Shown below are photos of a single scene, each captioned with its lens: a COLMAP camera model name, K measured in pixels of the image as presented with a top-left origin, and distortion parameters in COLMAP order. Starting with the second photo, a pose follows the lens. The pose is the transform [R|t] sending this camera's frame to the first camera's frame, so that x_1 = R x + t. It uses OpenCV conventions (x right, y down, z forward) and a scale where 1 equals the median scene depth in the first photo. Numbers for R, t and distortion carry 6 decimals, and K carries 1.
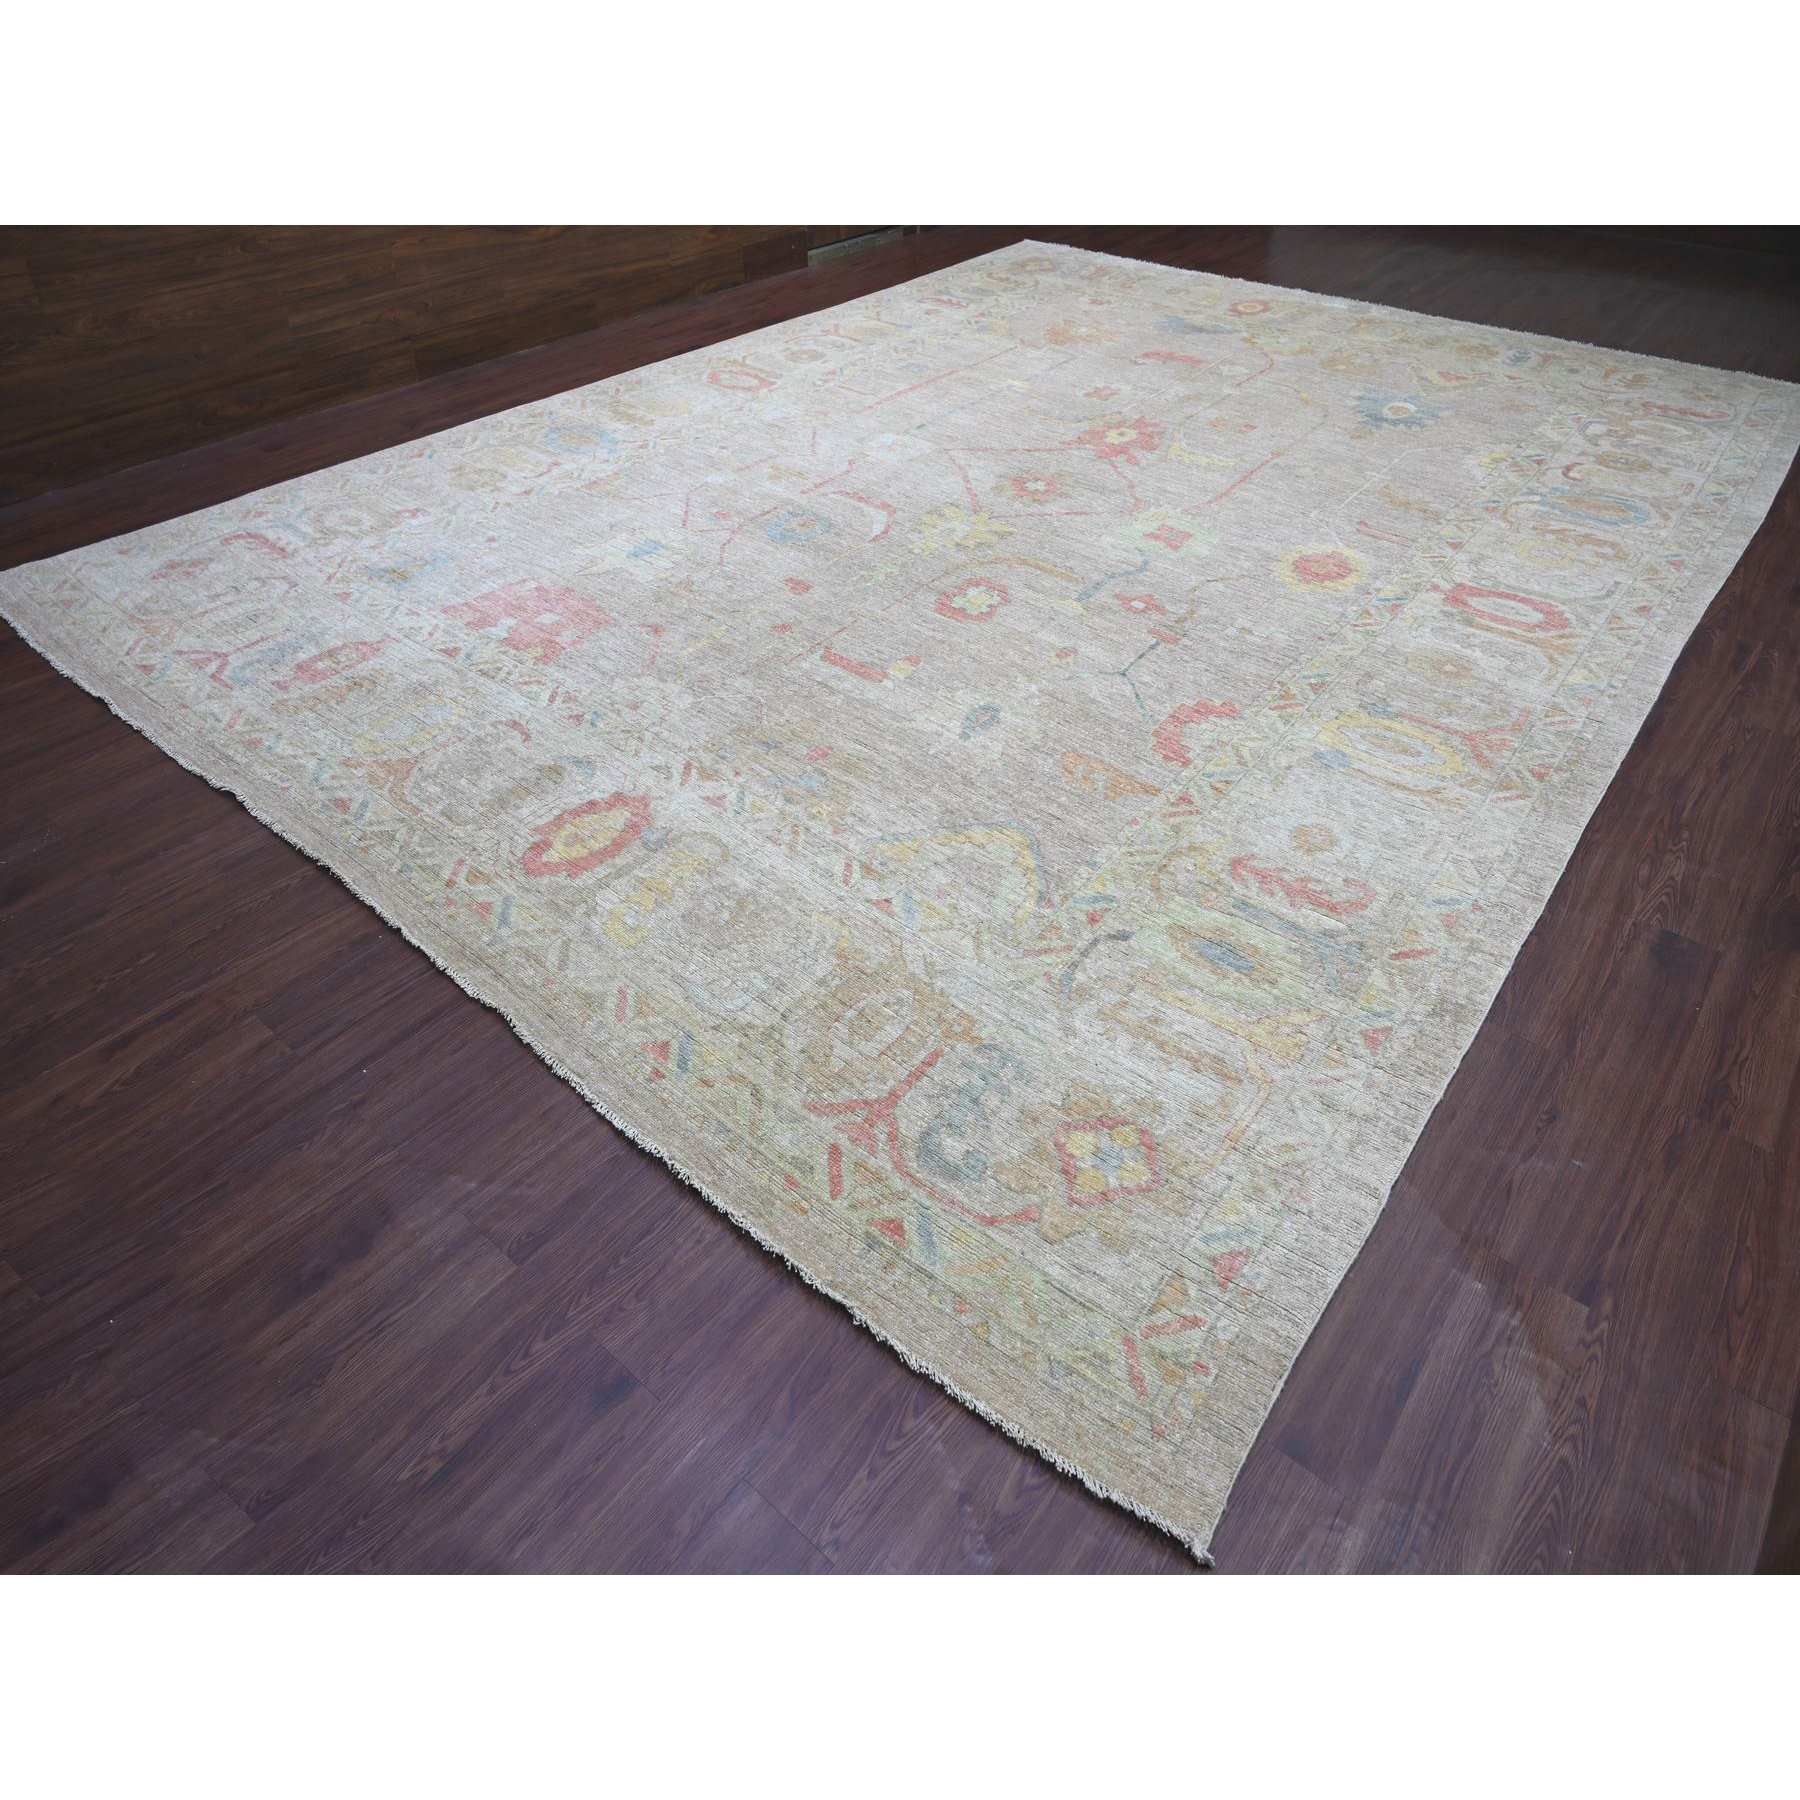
lens RADIAL K [[1086.9, 0, 900.0], [0, 1086.9, 900.0], [0, 0, 1]] dist [-0.006671, -0.000886]
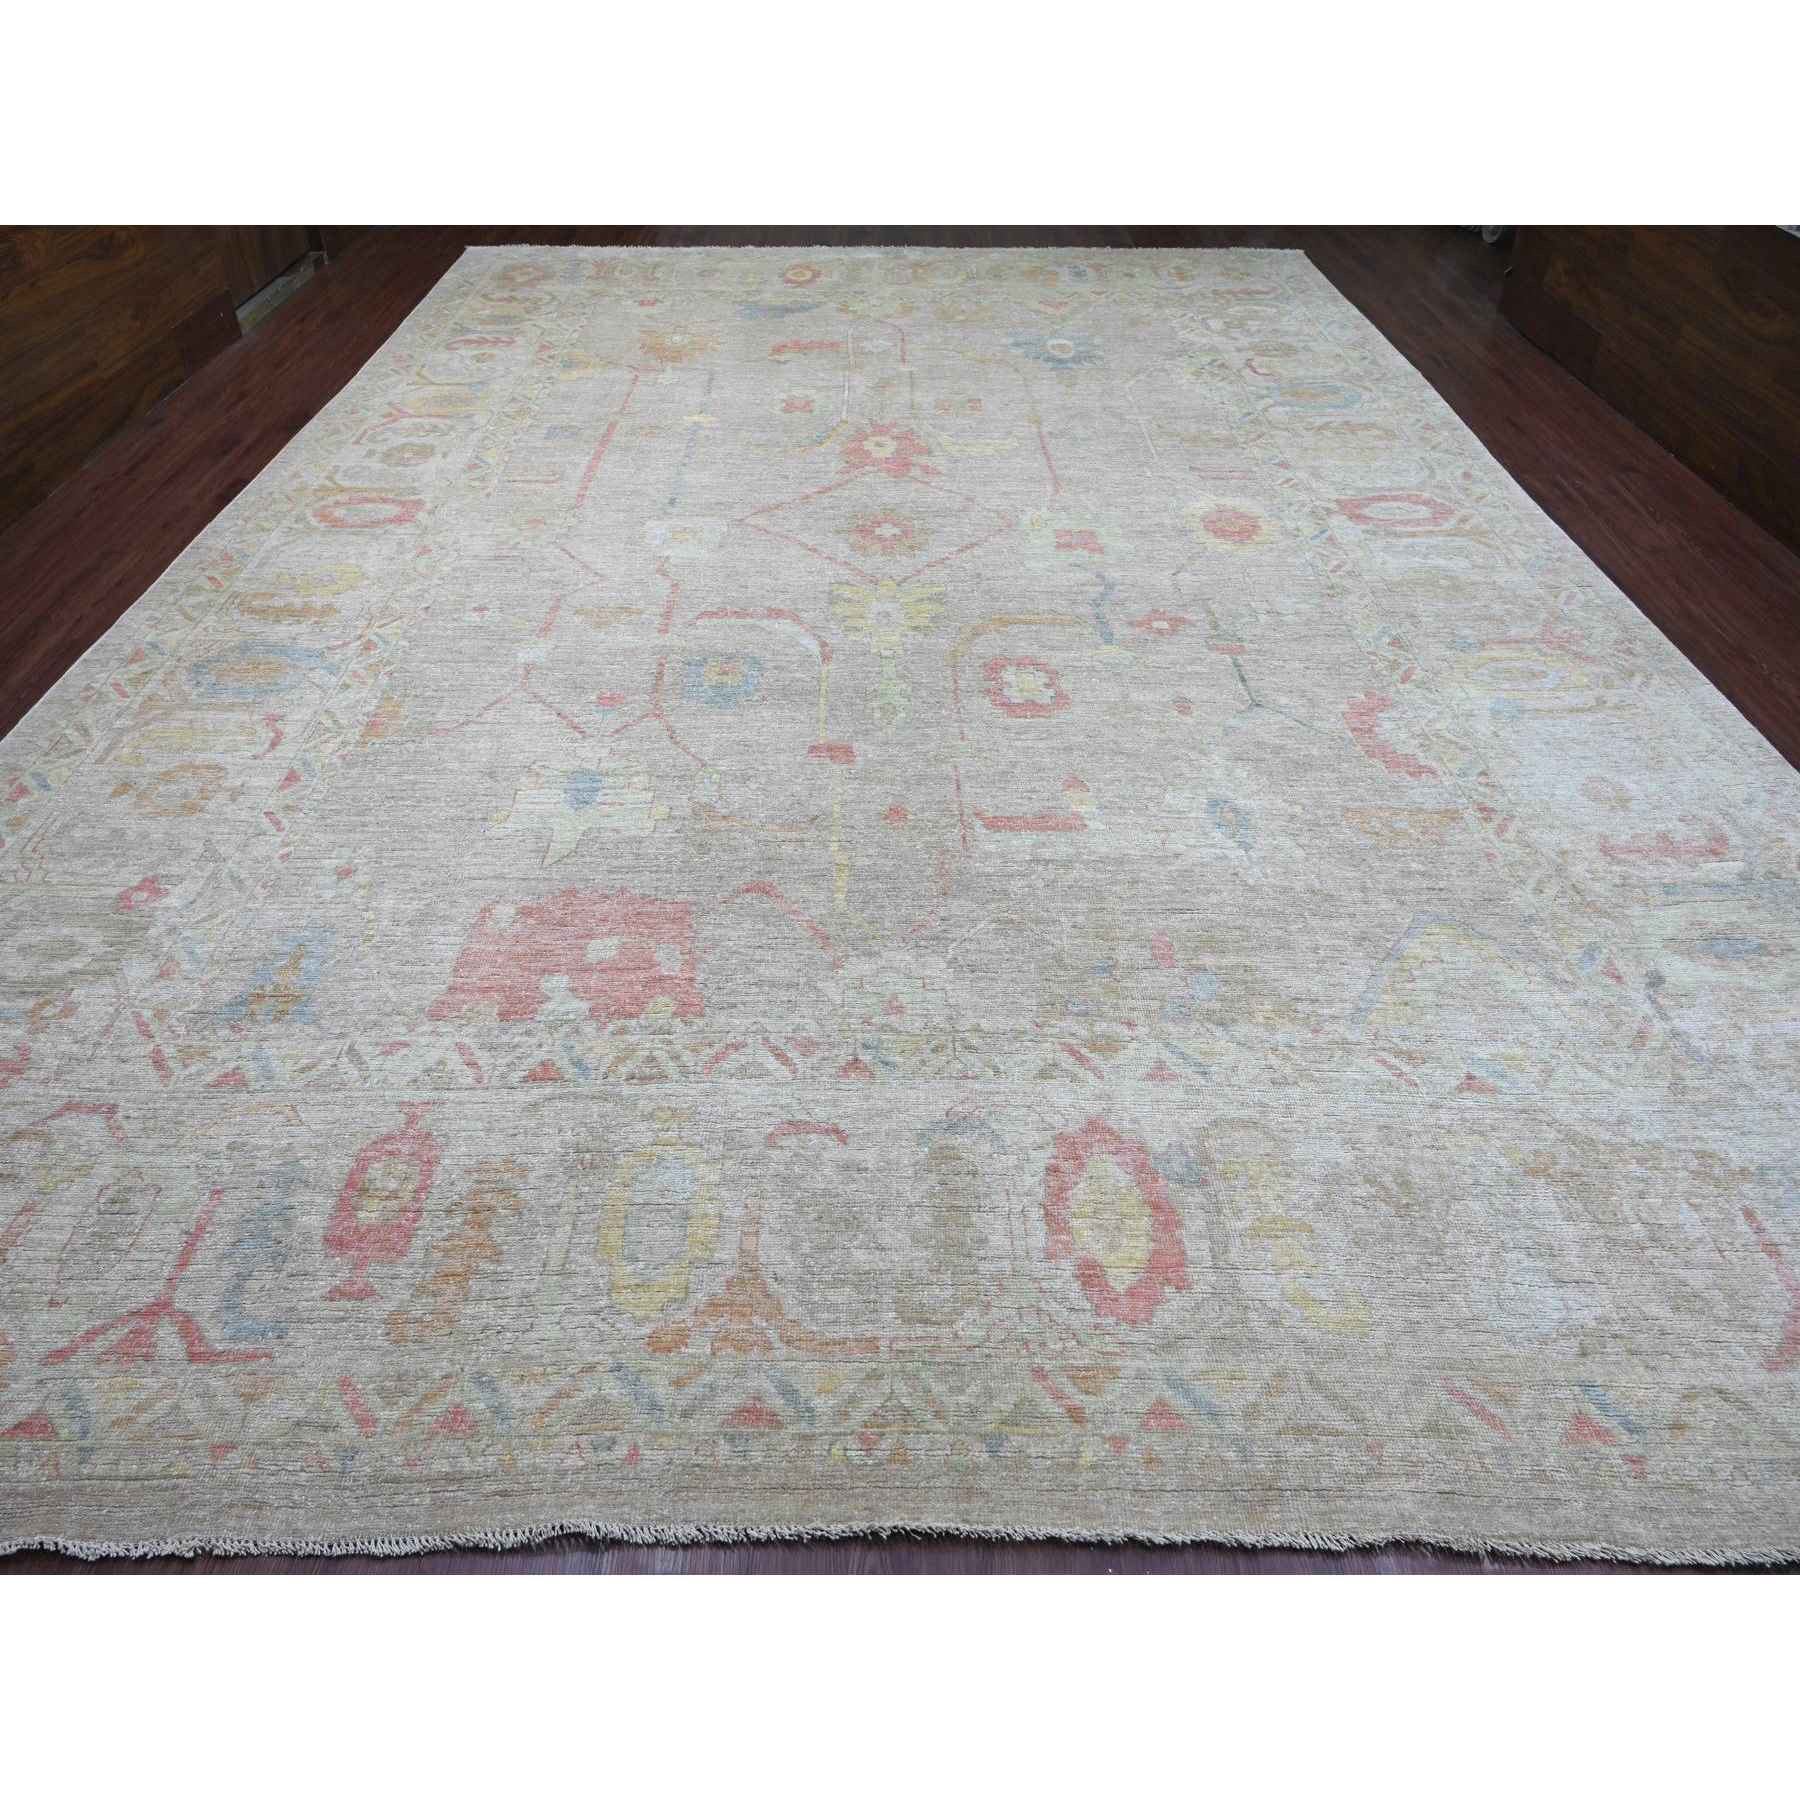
lens RADIAL K [[1086.9, 0, 900.0], [0, 1086.9, 900.0], [0, 0, 1]] dist [-0.006671, -0.000886]
pose [[0.773020, -0.448680, 0.448471, -0.445617], [0.432308, 0.889957, 0.145211, -0.289756], [-0.464274, 0.081627, 0.881922, 0.324376]]
